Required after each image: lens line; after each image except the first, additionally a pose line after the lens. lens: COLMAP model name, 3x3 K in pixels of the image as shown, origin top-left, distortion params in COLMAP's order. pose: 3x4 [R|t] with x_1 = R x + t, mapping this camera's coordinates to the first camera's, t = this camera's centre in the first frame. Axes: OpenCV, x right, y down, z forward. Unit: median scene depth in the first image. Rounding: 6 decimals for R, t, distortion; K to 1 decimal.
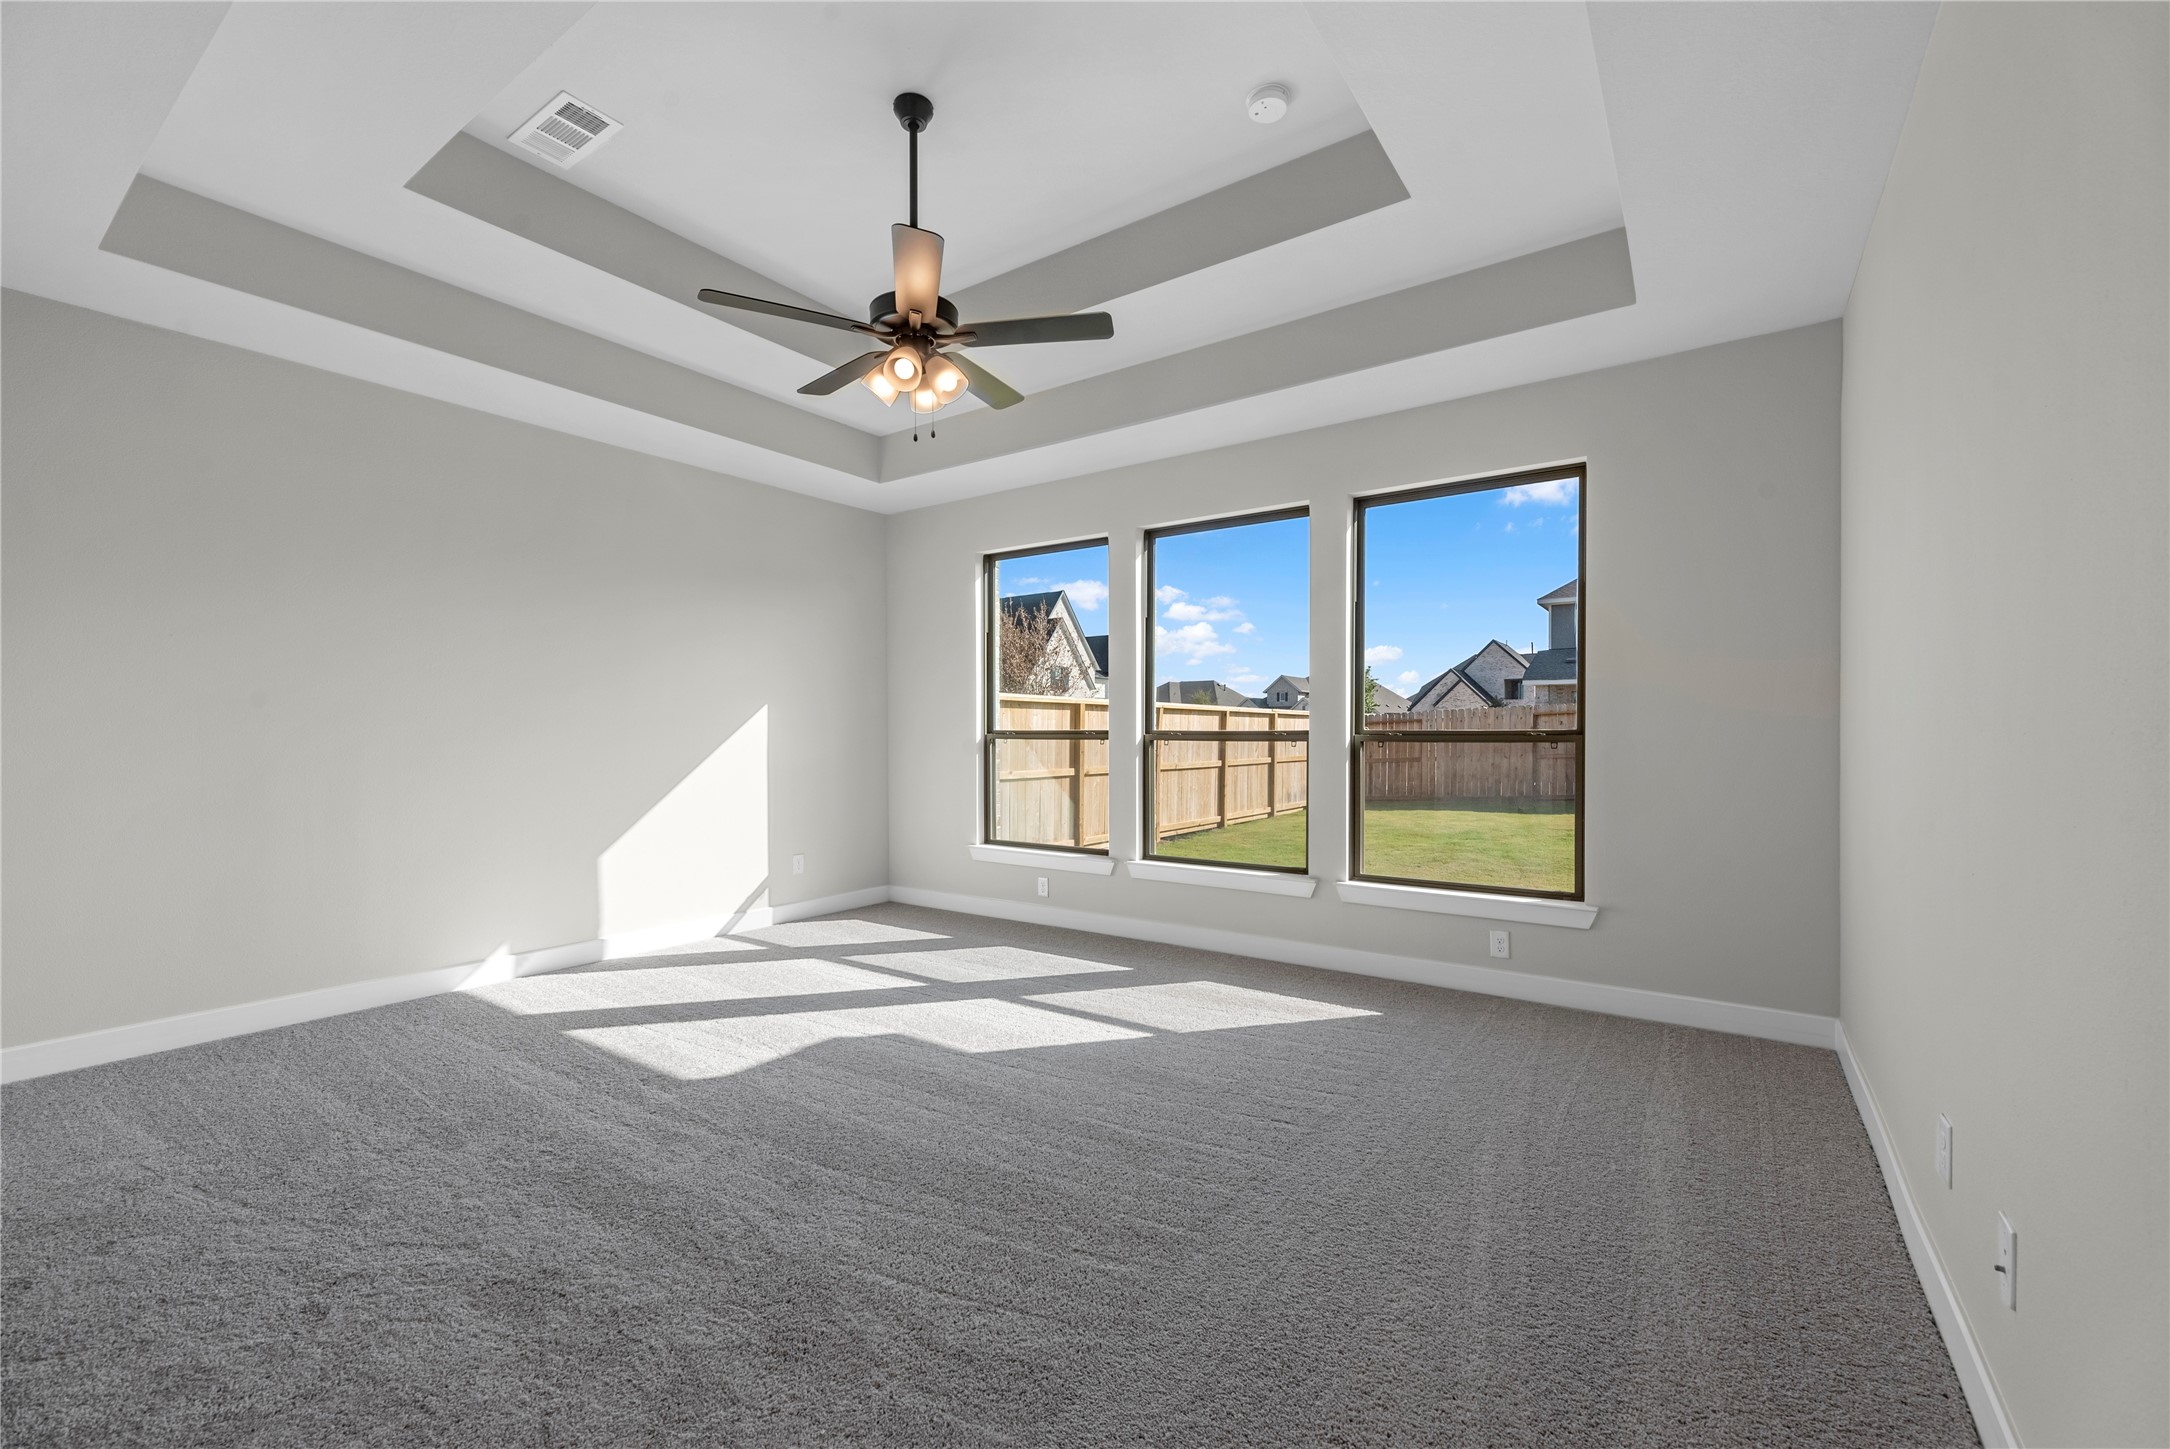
lens RADIAL K [[884.0, 0, 1086.3], [0, 884.0, 735.6], [0, 0, 1]] dist [-0.001377, 0.000267]
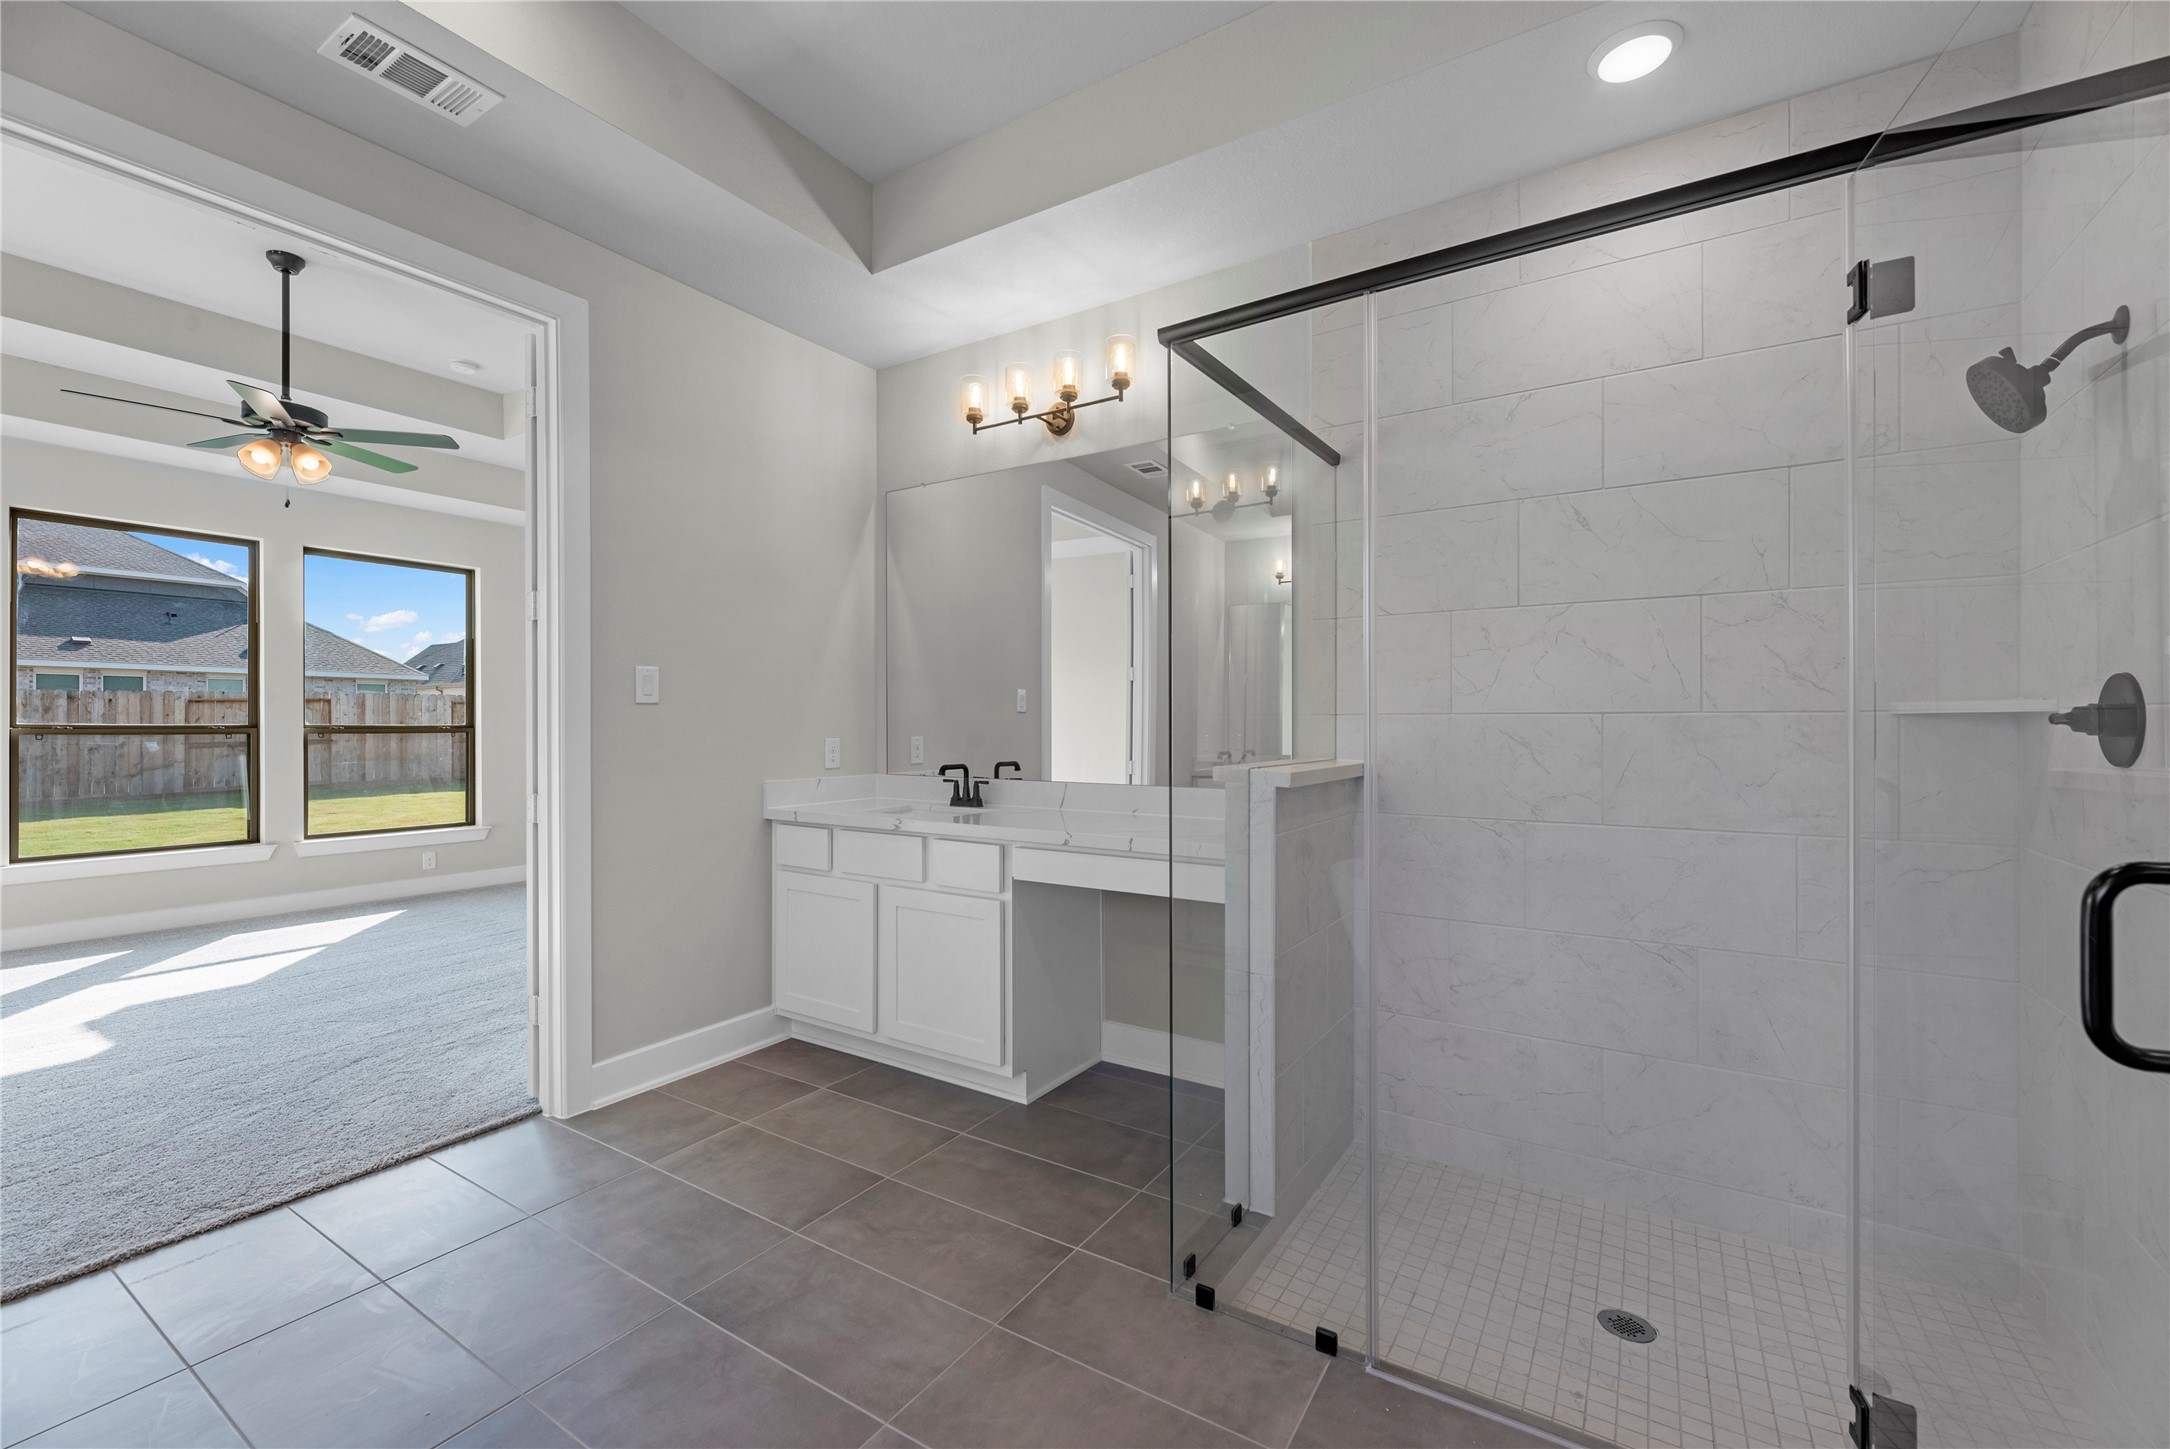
lens RADIAL K [[884.0, 0, 1086.3], [0, 884.0, 735.6], [0, 0, 1]] dist [-0.001377, 0.000267]
pose [[-0.045942, -0.013612, 0.998851, -1.157628], [0.001671, 0.999905, 0.013703, -0.007180], [-0.998943, 0.002298, -0.045915, -0.100137]]
